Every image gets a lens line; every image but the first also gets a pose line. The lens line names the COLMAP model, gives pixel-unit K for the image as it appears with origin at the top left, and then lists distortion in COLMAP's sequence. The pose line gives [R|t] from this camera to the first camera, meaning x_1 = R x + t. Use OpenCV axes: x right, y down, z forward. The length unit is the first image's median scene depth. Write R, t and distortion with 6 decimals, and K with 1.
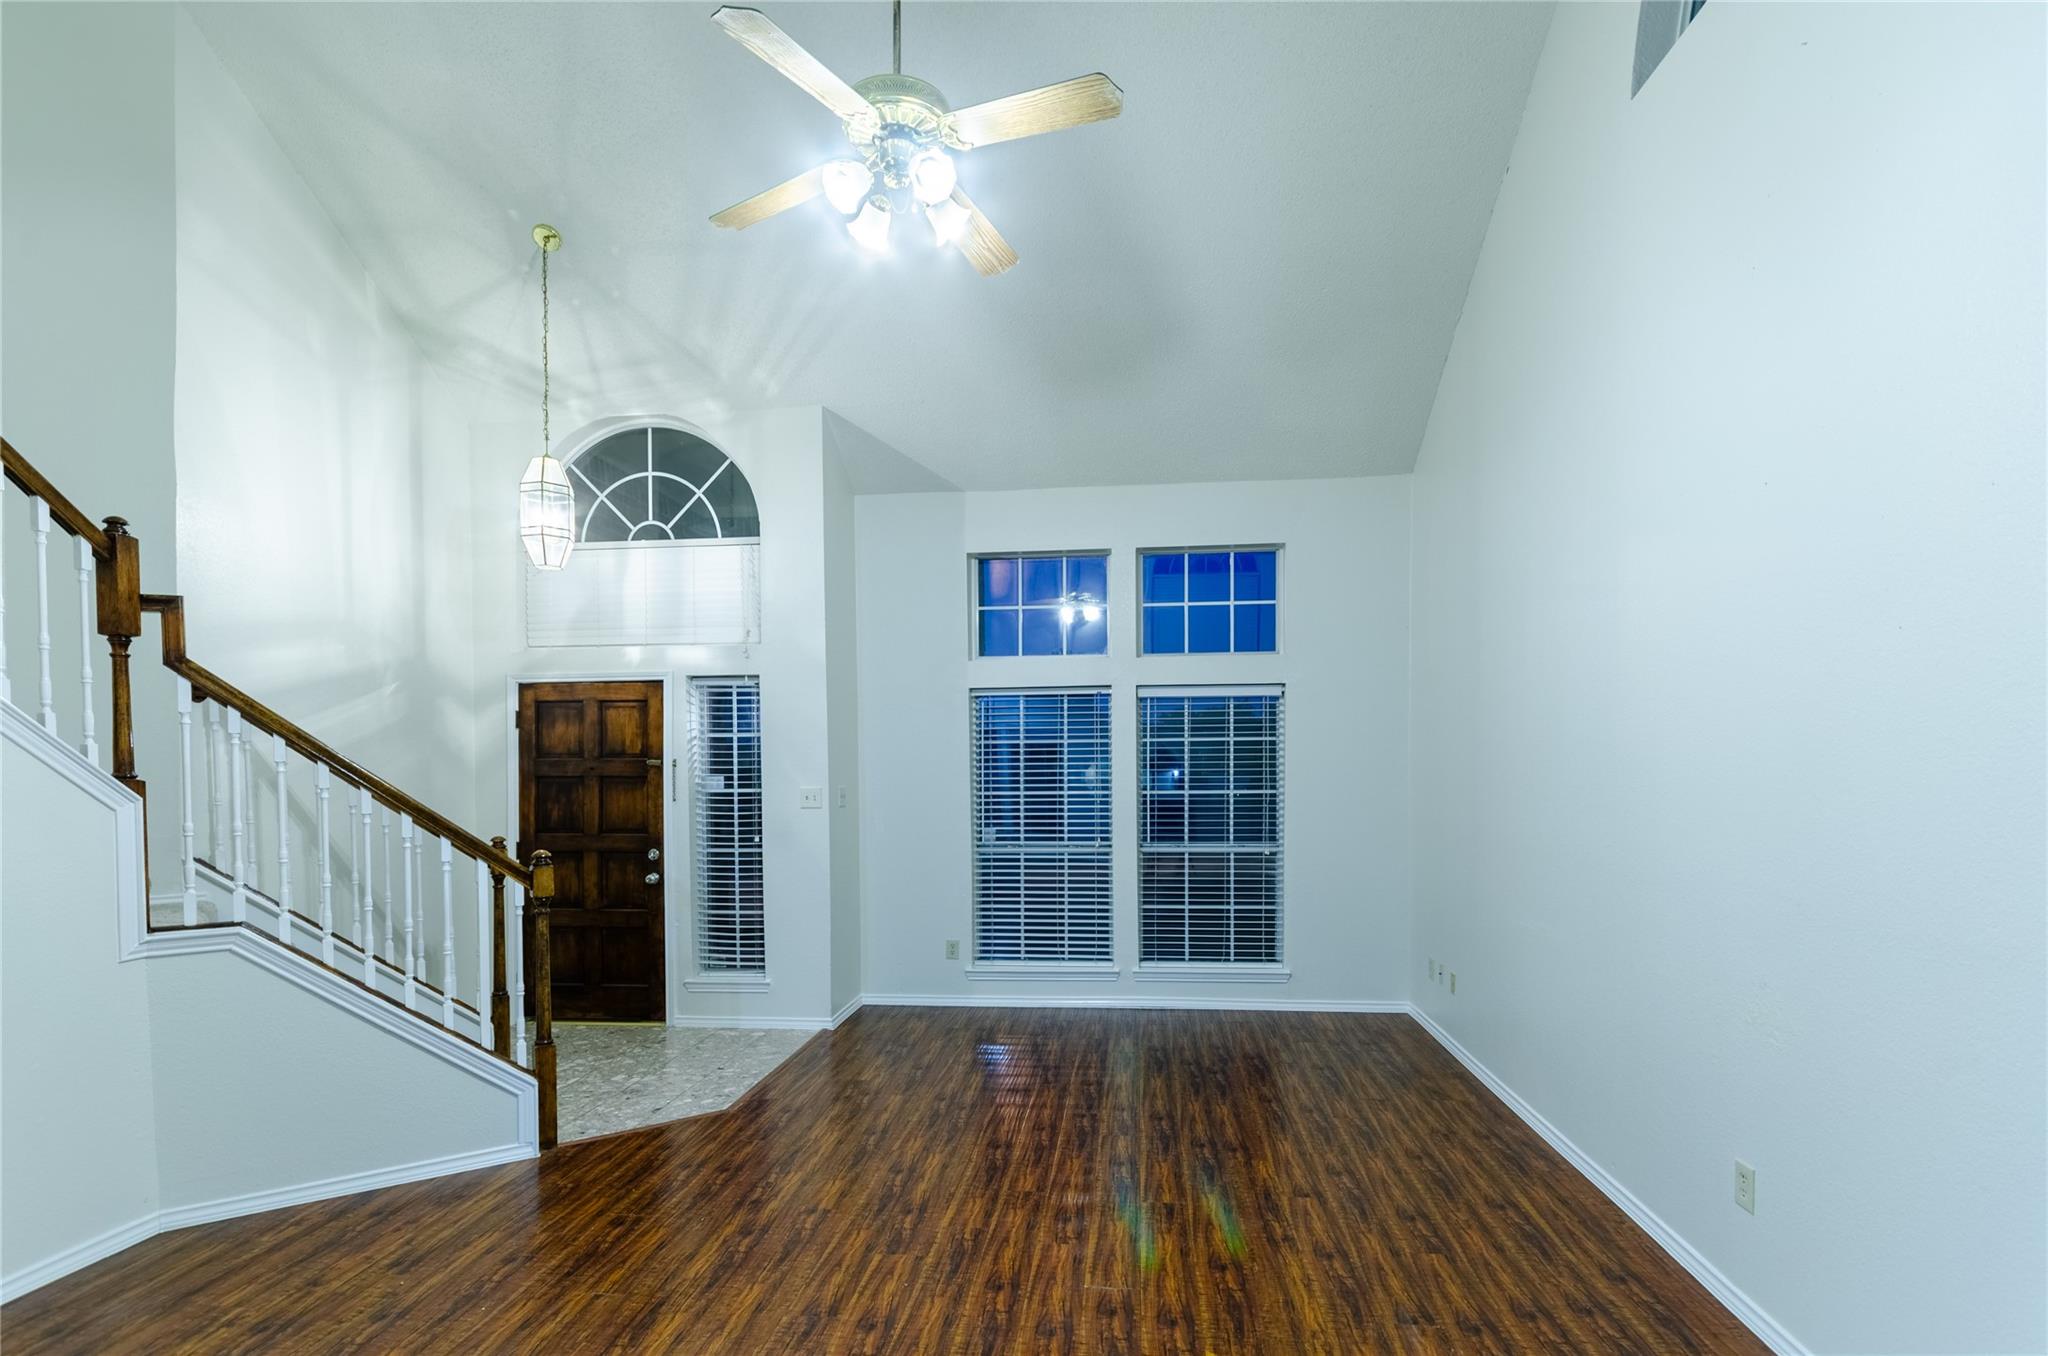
lens RADIAL K [[1013.9, 0, 1030.5], [0, 1013.9, 783.4], [0, 0, 1]] dist [-0.000715, -0.000278]
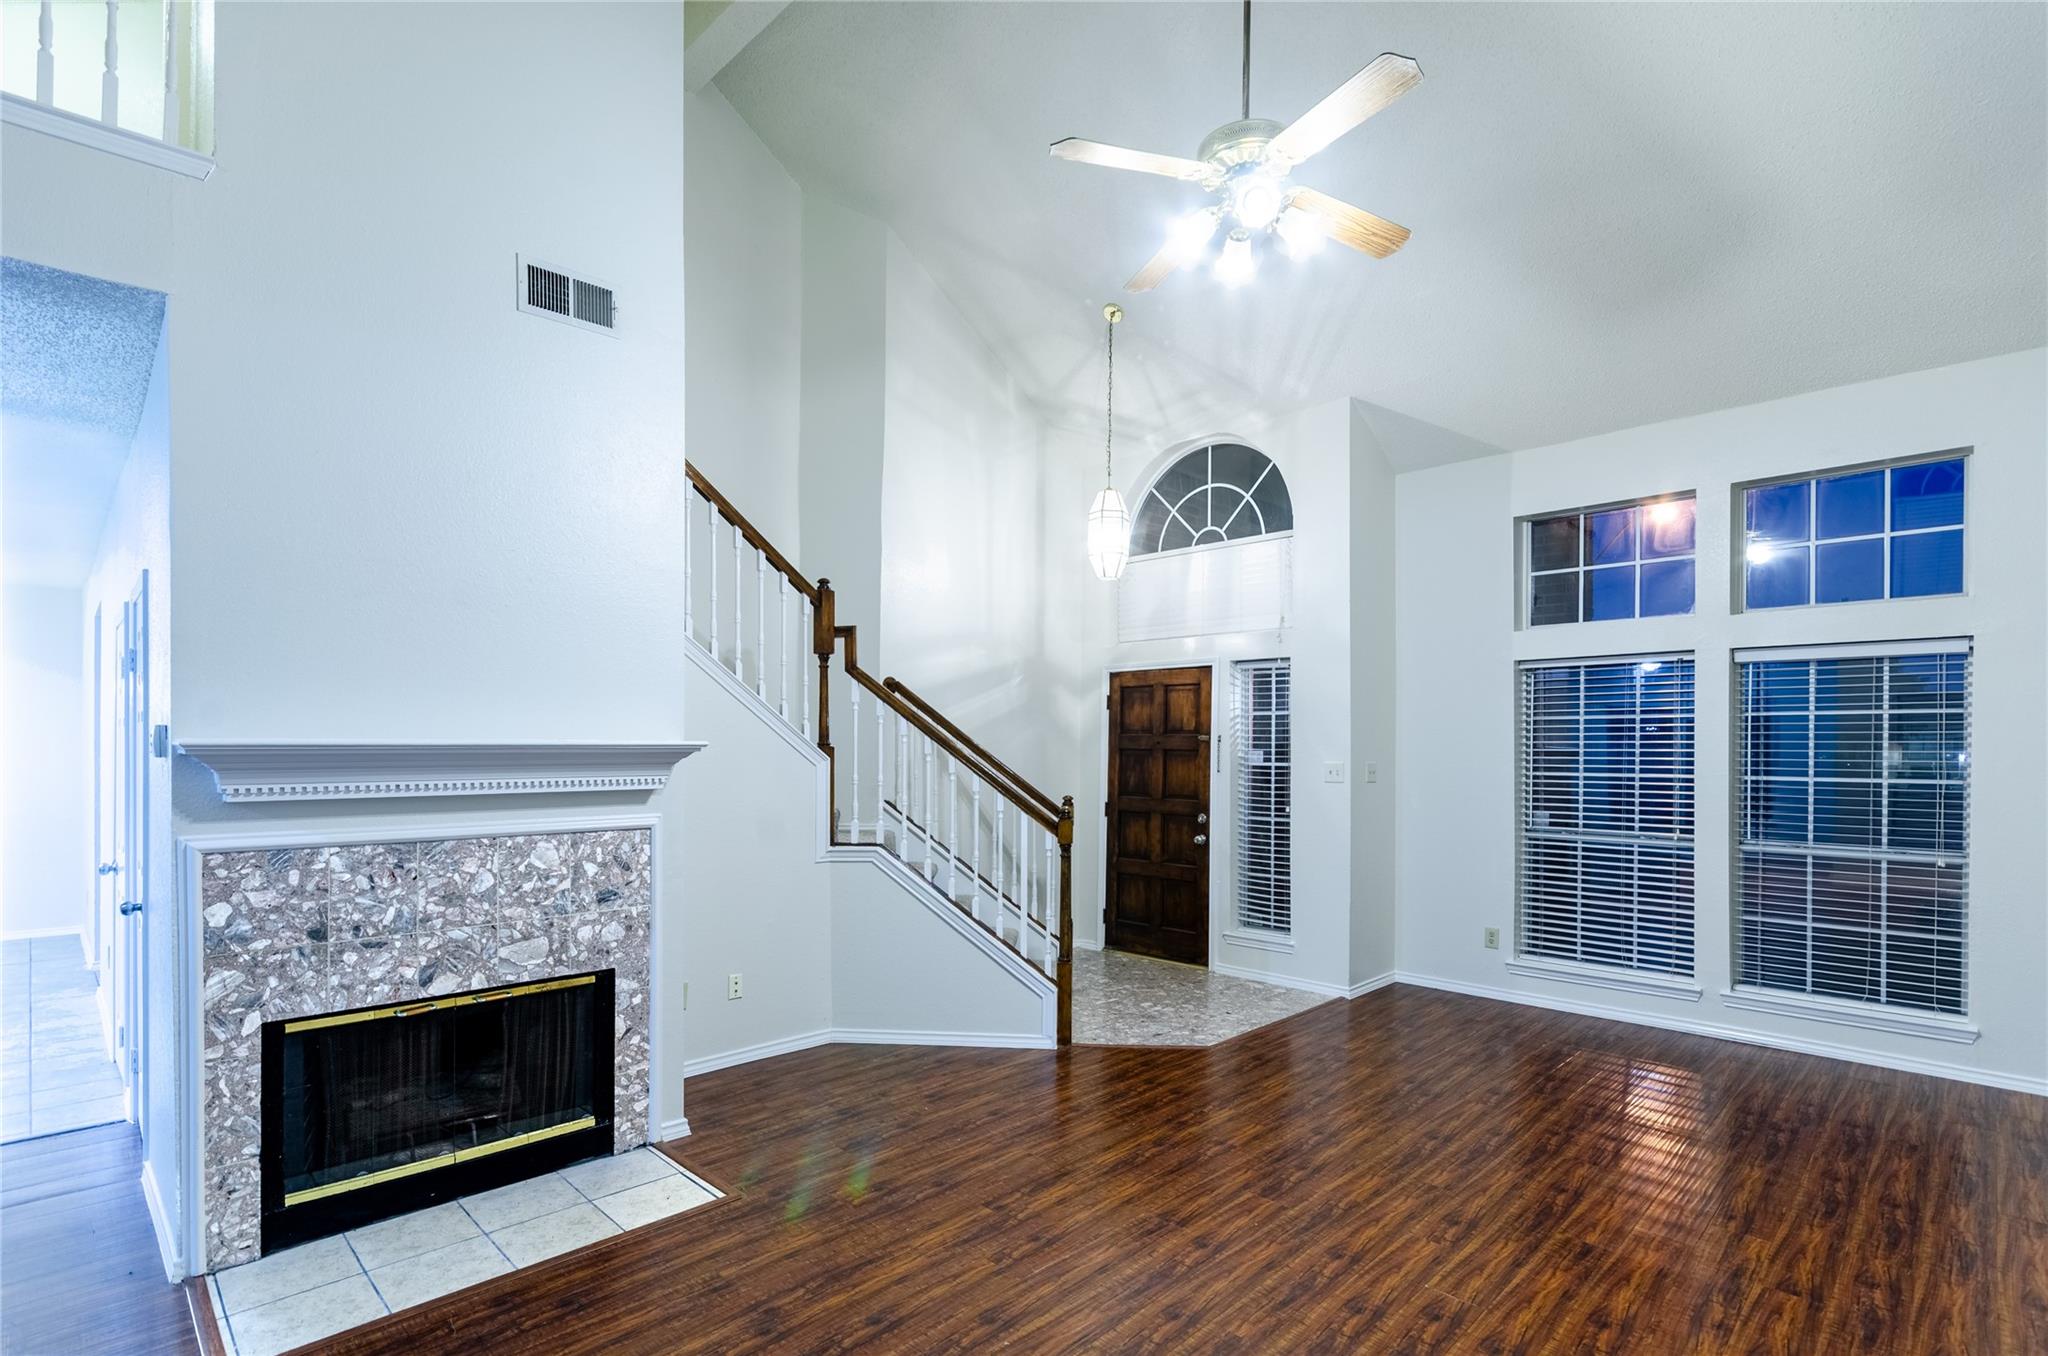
lens RADIAL K [[985.8, 0, 1026.7], [0, 985.8, 739.5], [0, 0, 1]] dist [-0.001247, -0.000216]
pose [[0.772413, 0.006967, -0.635082, 0.178731], [-0.020102, 0.999707, -0.013482, 0.000210], [0.634802, 0.023181, 0.772327, 0.014906]]
